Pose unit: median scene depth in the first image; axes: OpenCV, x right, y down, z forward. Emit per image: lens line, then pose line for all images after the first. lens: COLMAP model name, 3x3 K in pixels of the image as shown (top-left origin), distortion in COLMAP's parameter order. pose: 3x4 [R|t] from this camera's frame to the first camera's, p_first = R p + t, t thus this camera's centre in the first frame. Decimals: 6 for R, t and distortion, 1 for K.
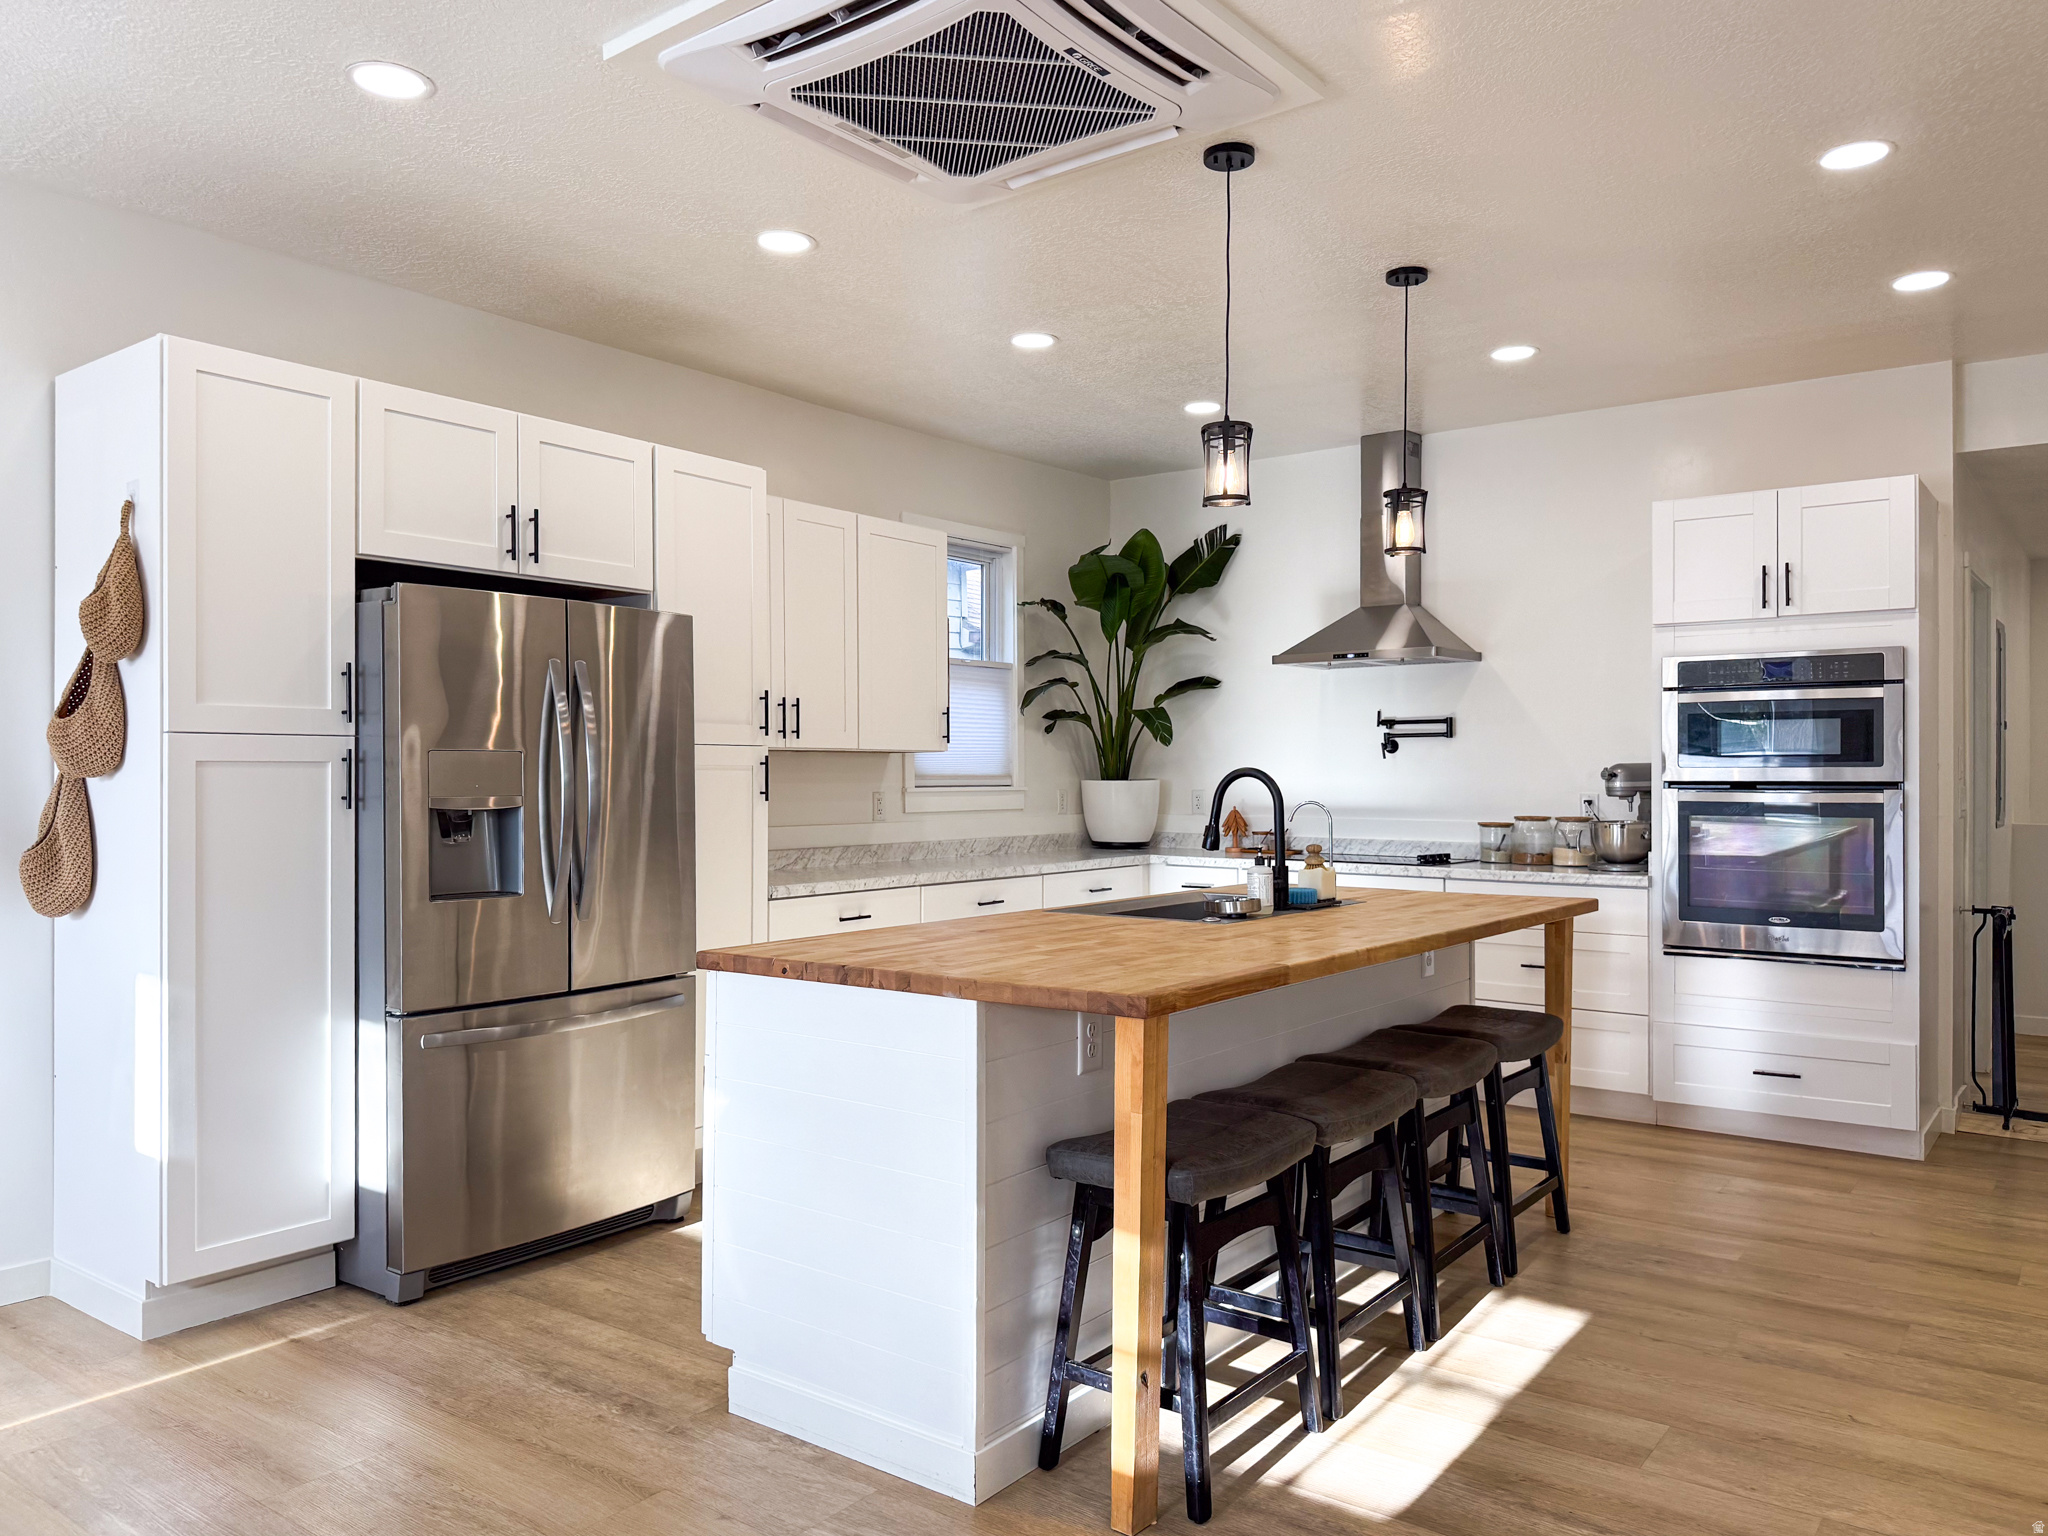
lens RADIAL K [[1403.6, 0, 1024.0], [0, 1403.6, 768.0], [0, 0, 1]] dist [0.009290, -0.002206]
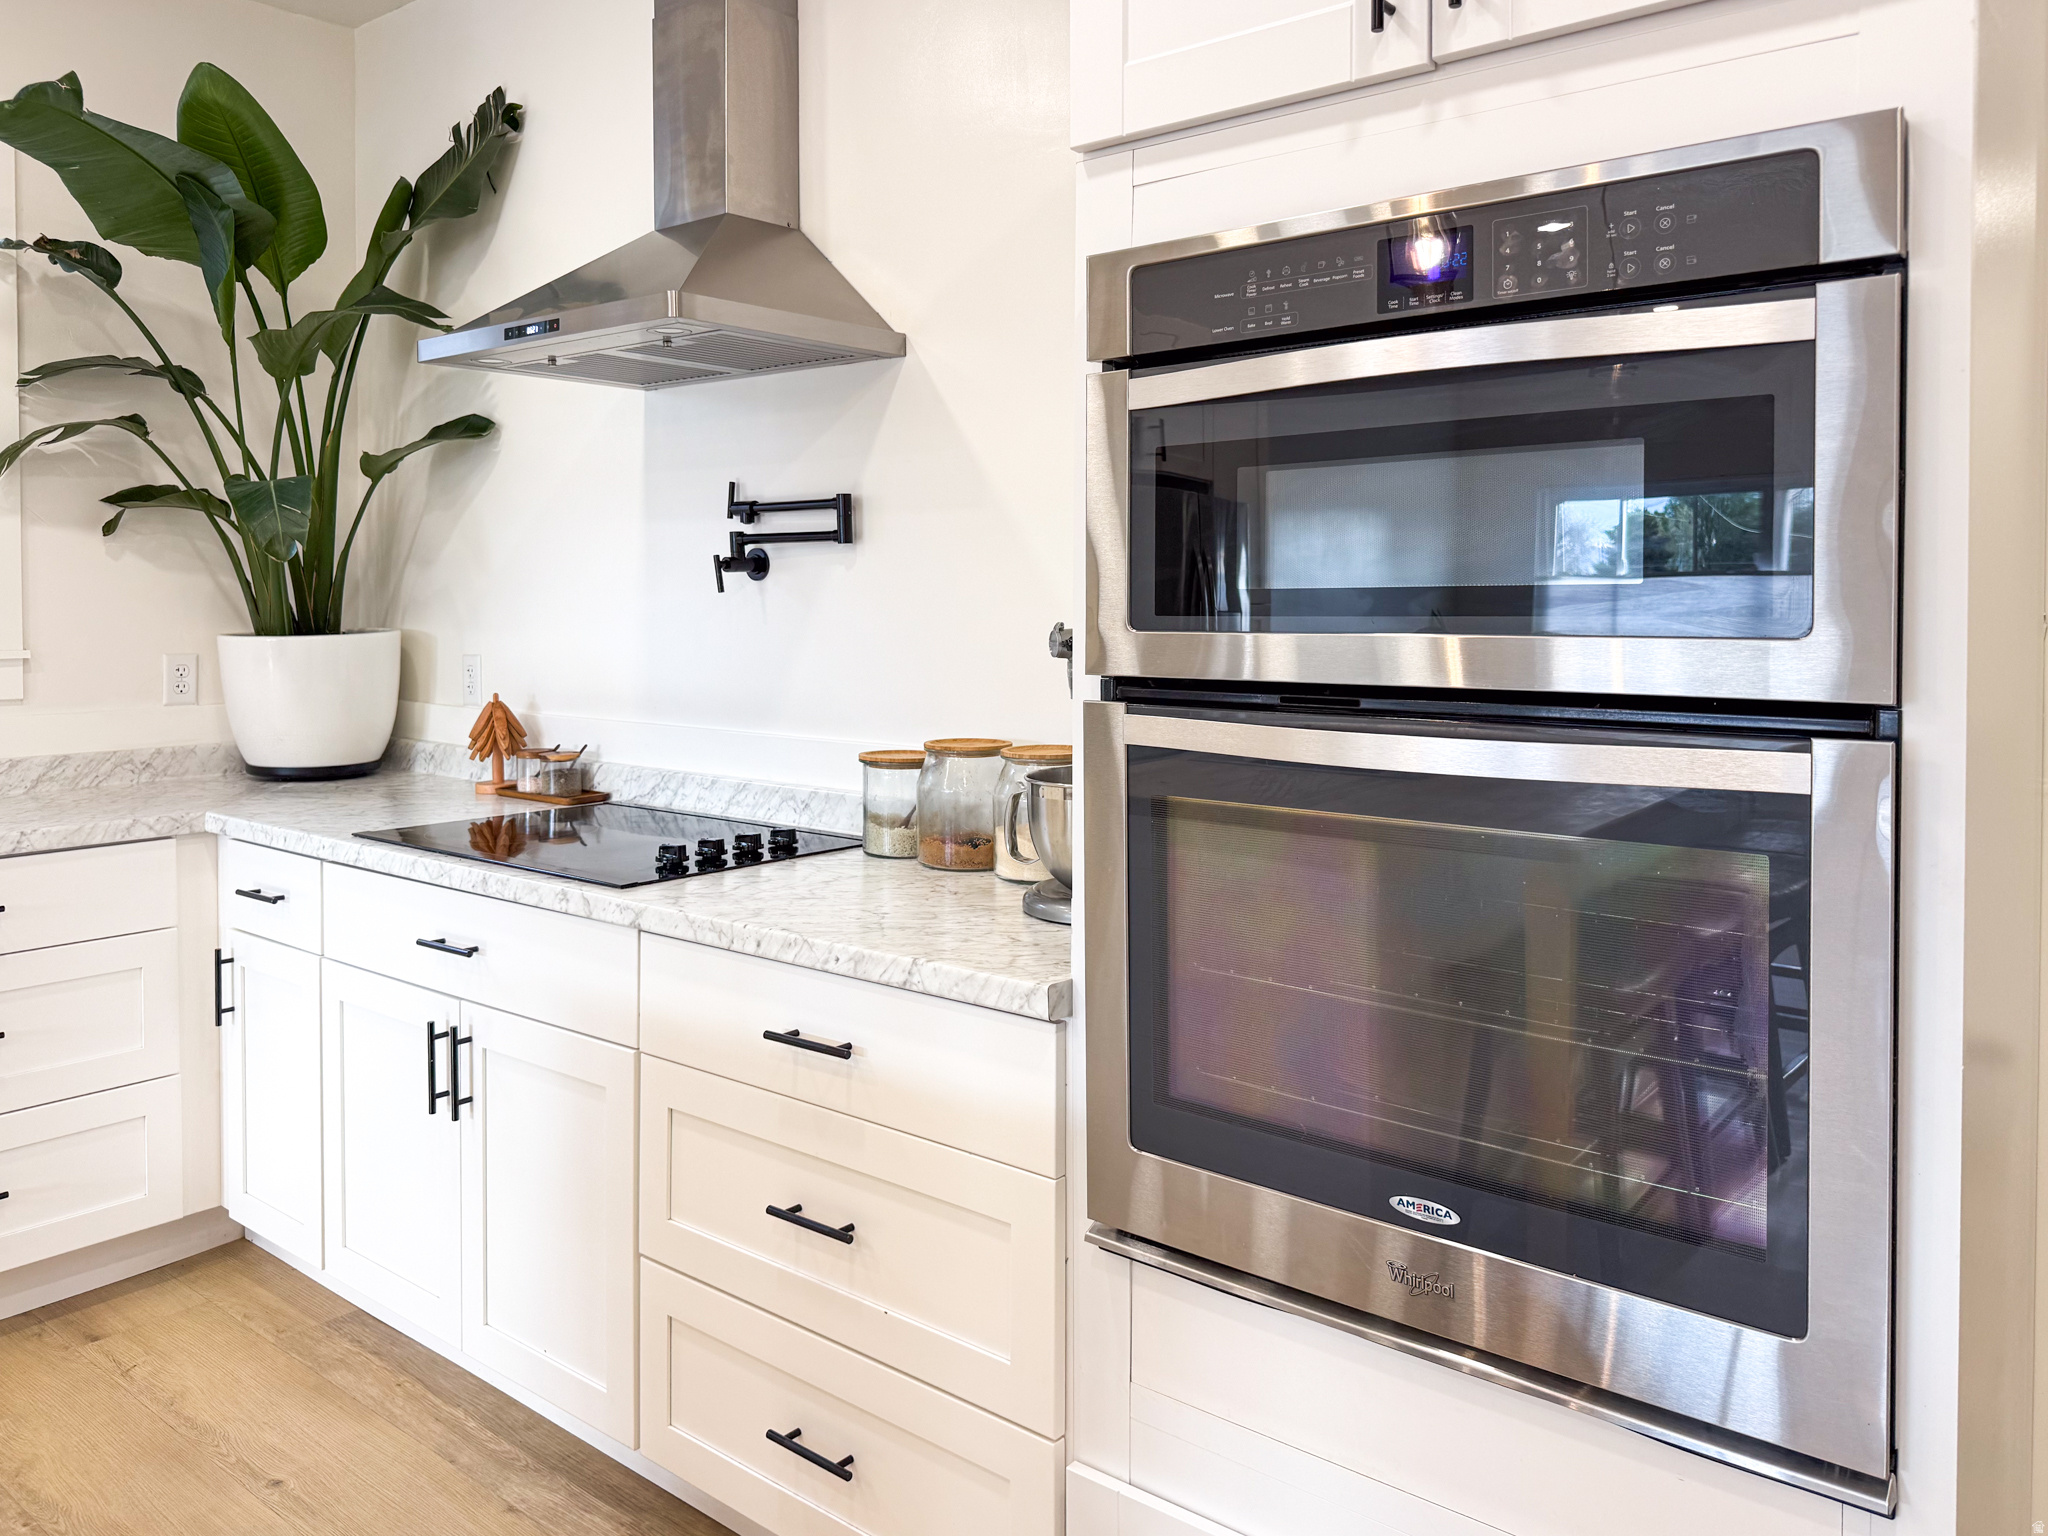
lens RADIAL K [[1472.0, 0, 1026.1], [0, 1472.0, 633.3], [0, 0, 1]] dist [0.032072, -0.003039]
pose [[0.999963, 0.000807, -0.008560, 0.354925], [-0.000570, 0.999620, 0.027560, -0.006785], [0.008579, -0.027554, 0.999583, 0.553571]]
